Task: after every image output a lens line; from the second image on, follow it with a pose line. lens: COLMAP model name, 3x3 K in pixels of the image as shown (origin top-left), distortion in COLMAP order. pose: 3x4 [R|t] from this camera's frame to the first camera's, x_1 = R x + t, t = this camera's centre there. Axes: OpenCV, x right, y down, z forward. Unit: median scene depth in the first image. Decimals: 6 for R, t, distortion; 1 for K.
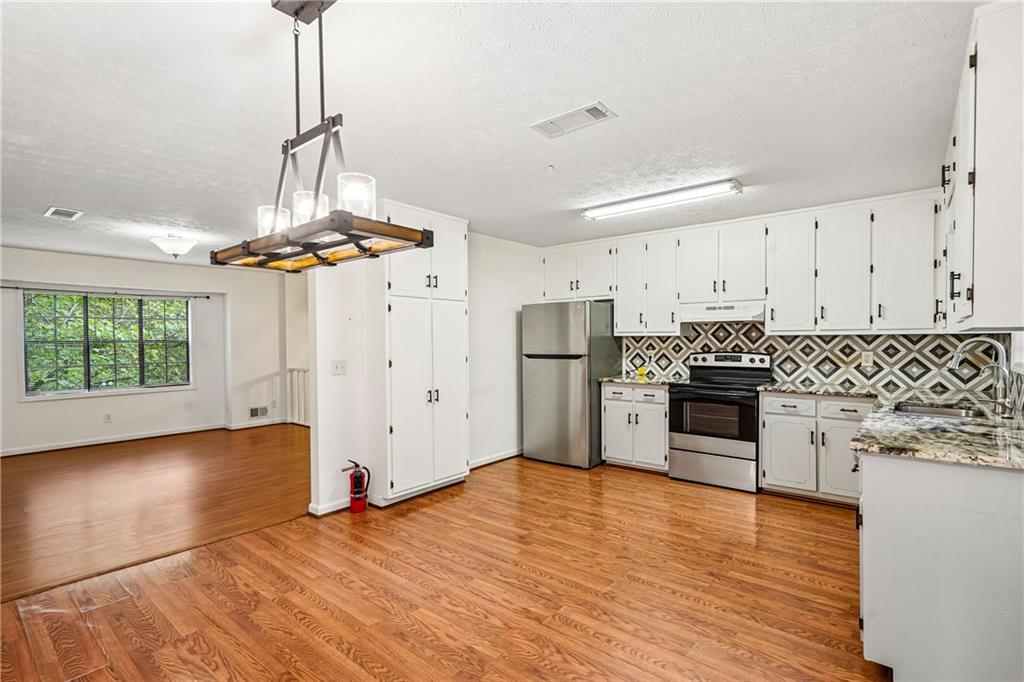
lens RADIAL K [[482.7, 0, 511.2], [0, 482.7, 346.9], [0, 0, 1]] dist [0.001294, 0.001680]
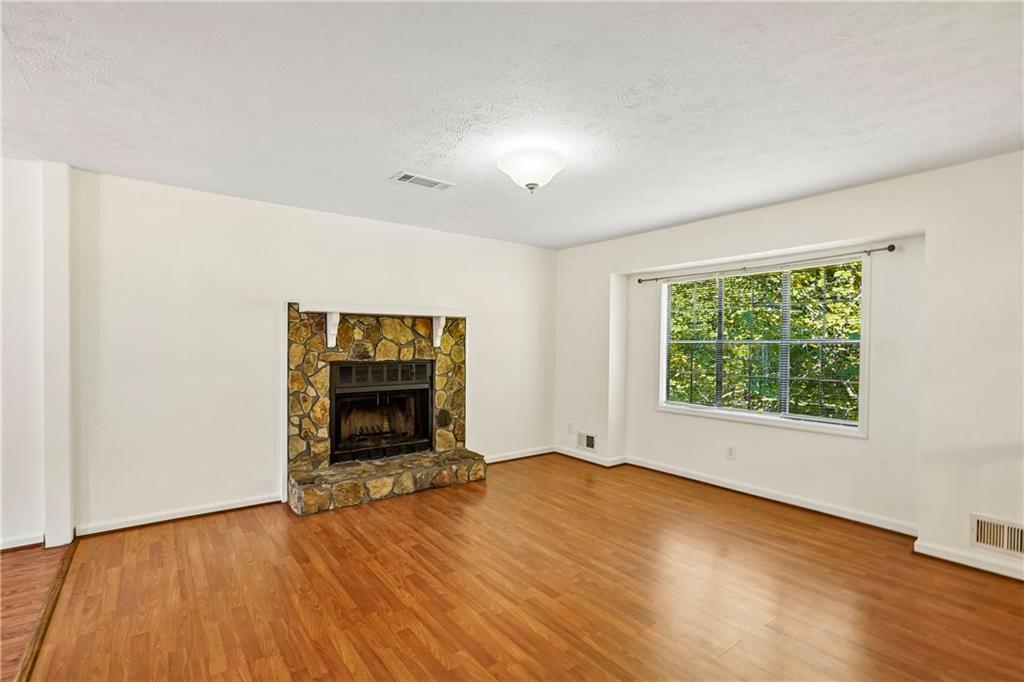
lens RADIAL K [[474.8, 0, 510.0], [0, 474.8, 348.0], [0, 0, 1]] dist [0.000339, 0.001114]
pose [[-0.219976, 0.018187, -0.975336, -0.163873], [-0.016598, 0.999612, 0.022383, -0.015536], [0.975364, 0.021113, -0.219589, 1.245187]]
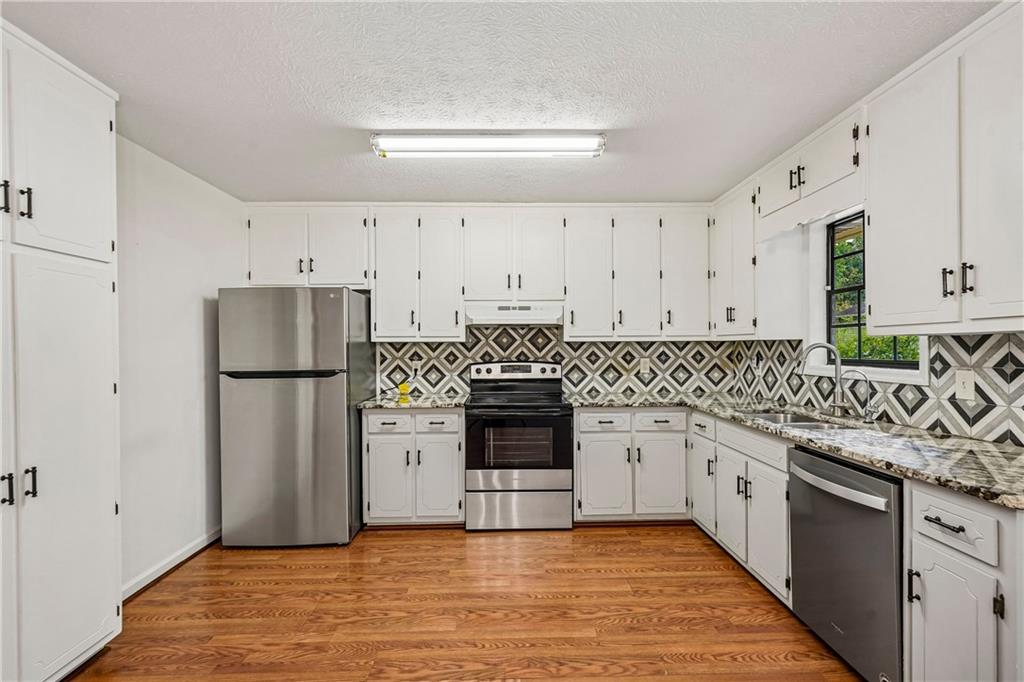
lens RADIAL K [[474.8, 0, 510.0], [0, 474.8, 348.0], [0, 0, 1]] dist [0.000339, 0.001114]
pose [[0.759067, -0.001047, 0.651012, -0.104352], [0.012196, 0.999846, -0.012613, -0.002508], [-0.650898, 0.017514, 0.758963, 0.411854]]
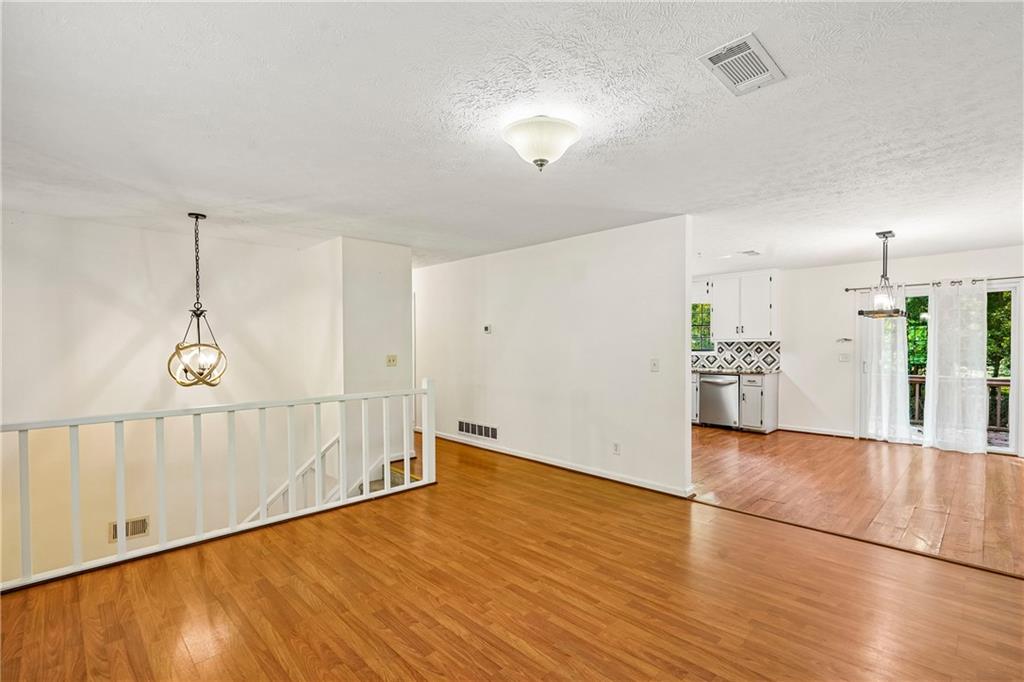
lens RADIAL K [[474.8, 0, 510.0], [0, 474.8, 348.0], [0, 0, 1]] dist [0.000339, 0.001114]
pose [[0.099635, -0.002227, 0.995022, -1.332696], [0.015919, 0.999873, 0.000643, -0.006900], [-0.994897, 0.015775, 0.099658, 1.114478]]
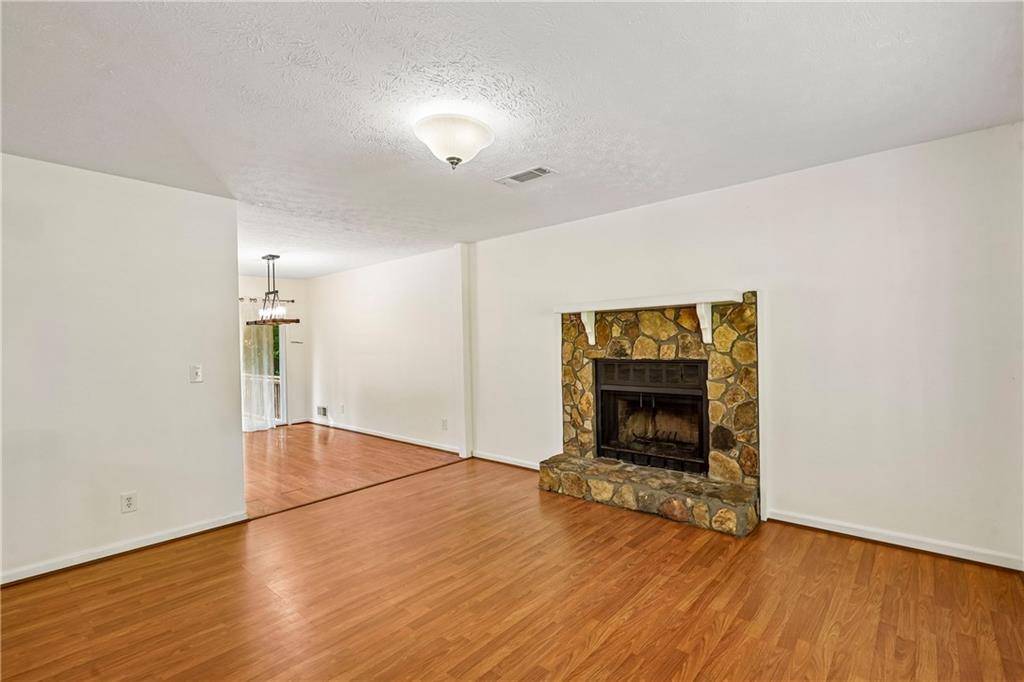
lens RADIAL K [[471.2, 0, 512.0], [0, 471.2, 341.0], [0, 0, 1]] dist [0.000014, 0.000368]
pose [[-0.999366, 0.029042, 0.020617, -0.857611], [0.029226, 0.999535, 0.008660, -0.011833], [-0.020355, 0.009257, -0.999750, 1.680966]]
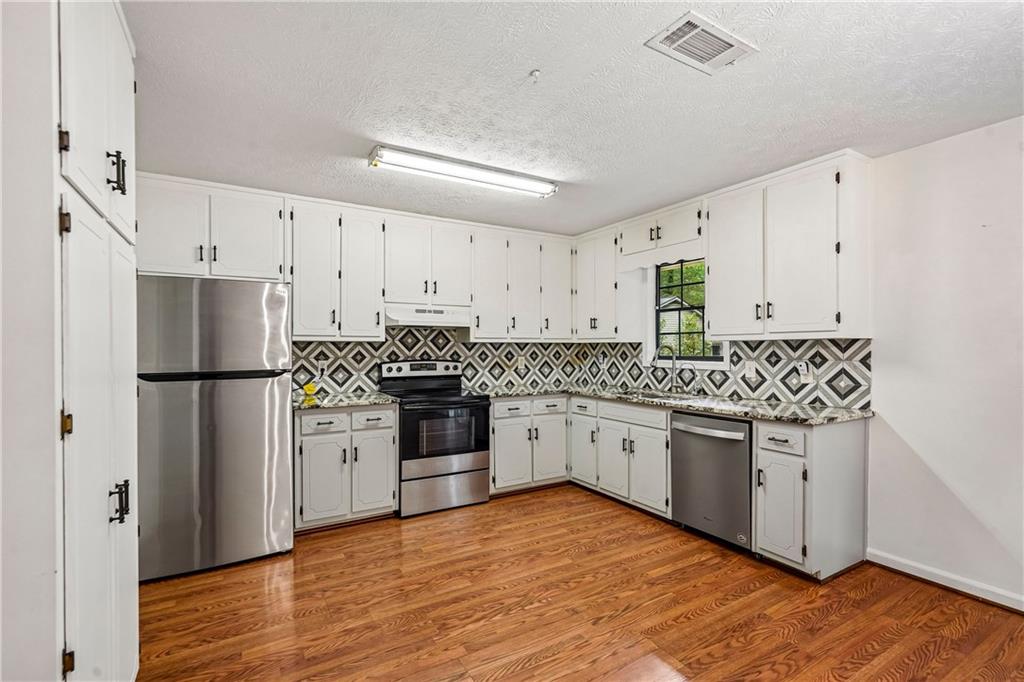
lens RADIAL K [[474.8, 0, 510.0], [0, 474.8, 348.0], [0, 0, 1]] dist [0.000339, 0.001114]
pose [[0.338492, 0.002839, 0.940965, -0.370363], [0.014228, 0.999866, -0.008135, -0.002677], [-0.940862, 0.016142, 0.338406, 0.586367]]
